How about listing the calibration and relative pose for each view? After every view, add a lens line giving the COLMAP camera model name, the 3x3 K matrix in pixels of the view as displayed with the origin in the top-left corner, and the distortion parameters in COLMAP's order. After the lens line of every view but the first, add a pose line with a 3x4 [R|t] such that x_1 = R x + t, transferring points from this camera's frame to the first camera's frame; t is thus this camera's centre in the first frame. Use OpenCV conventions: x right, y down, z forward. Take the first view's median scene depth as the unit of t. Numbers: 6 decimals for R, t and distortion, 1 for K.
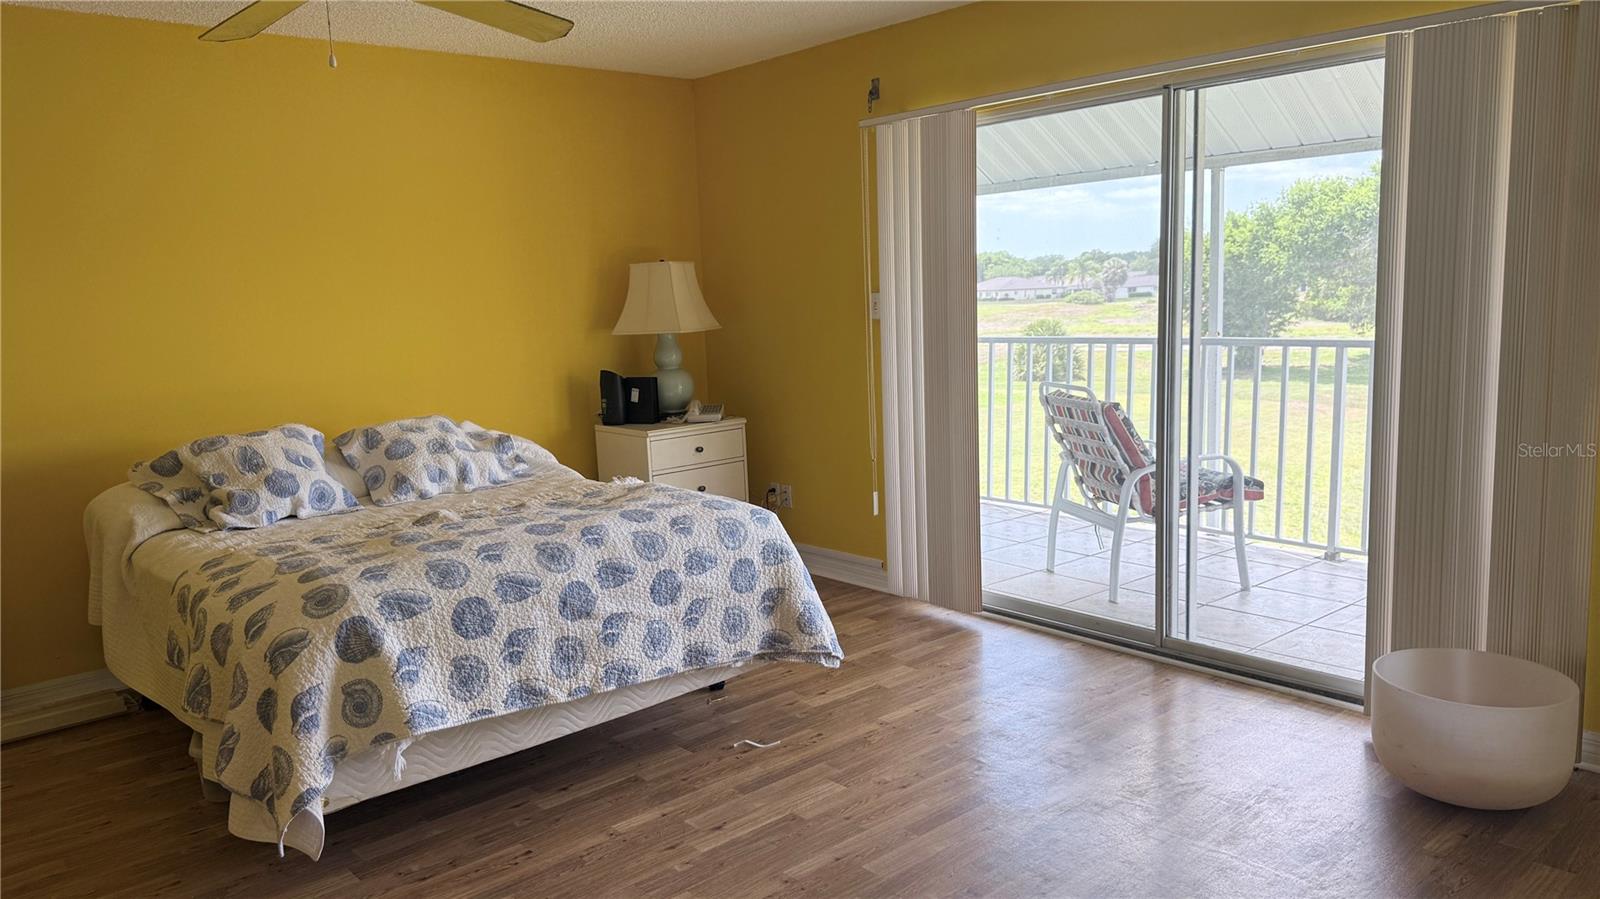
lens RADIAL K [[1122.0, 0, 800.0], [0, 1122.0, 449.5], [0, 0, 1]] dist [0.110378, -0.142789]
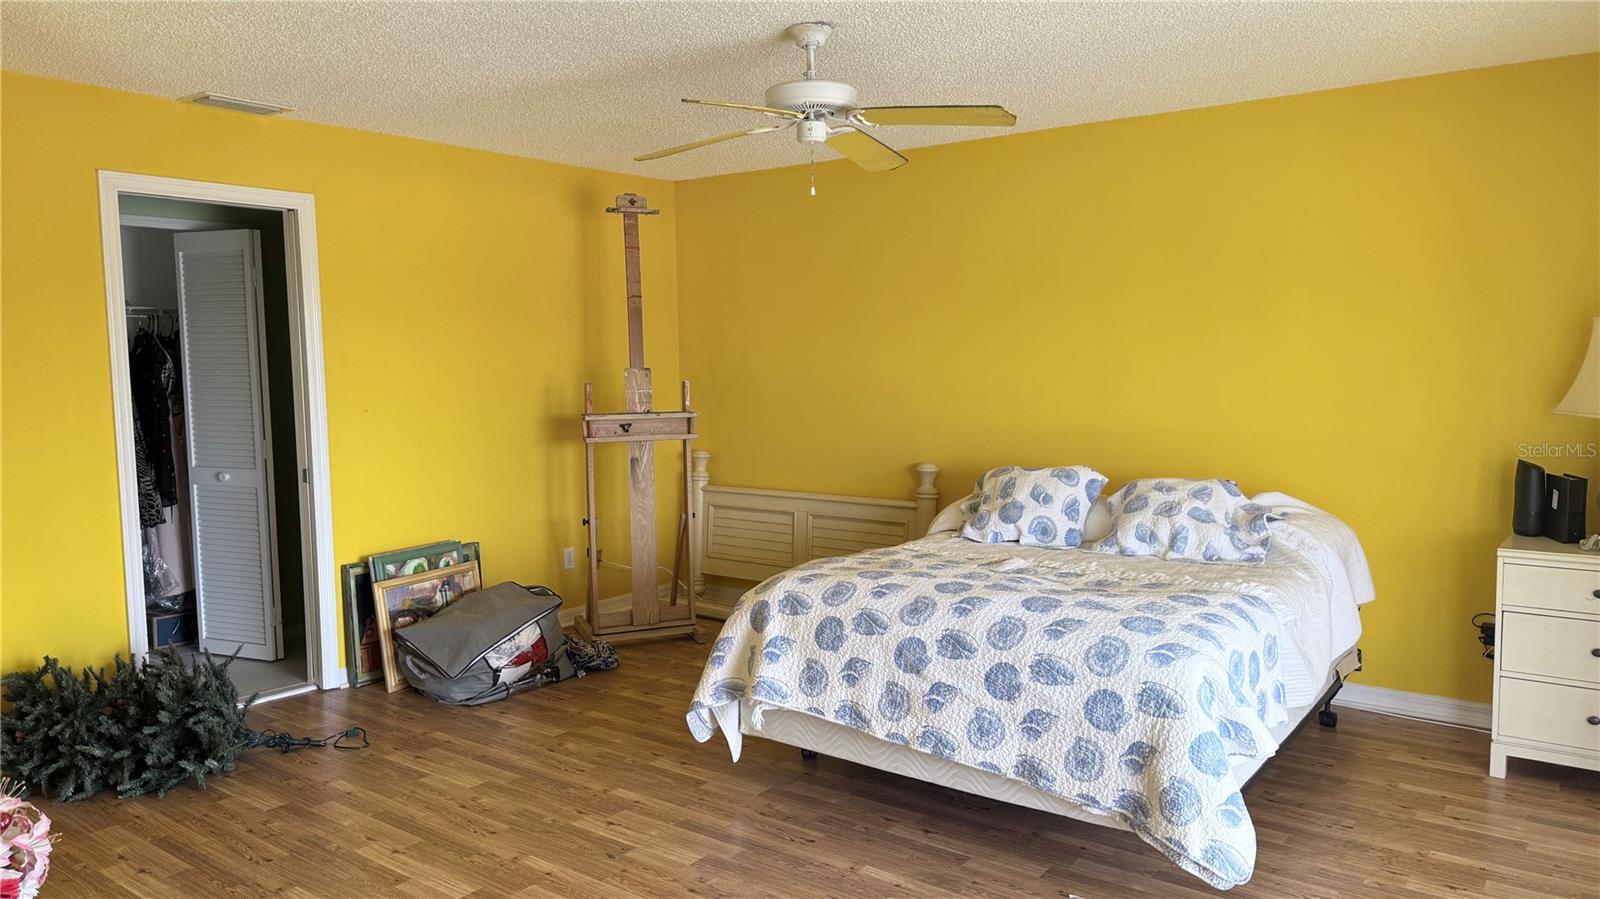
lens RADIAL K [[1122.0, 0, 800.0], [0, 1122.0, 449.5], [0, 0, 1]] dist [0.110378, -0.142789]
pose [[0.185350, 0.121651, -0.975114, 0.766559], [-0.134153, 0.986150, 0.097528, -0.141919], [0.973472, 0.112737, 0.199102, 0.635952]]
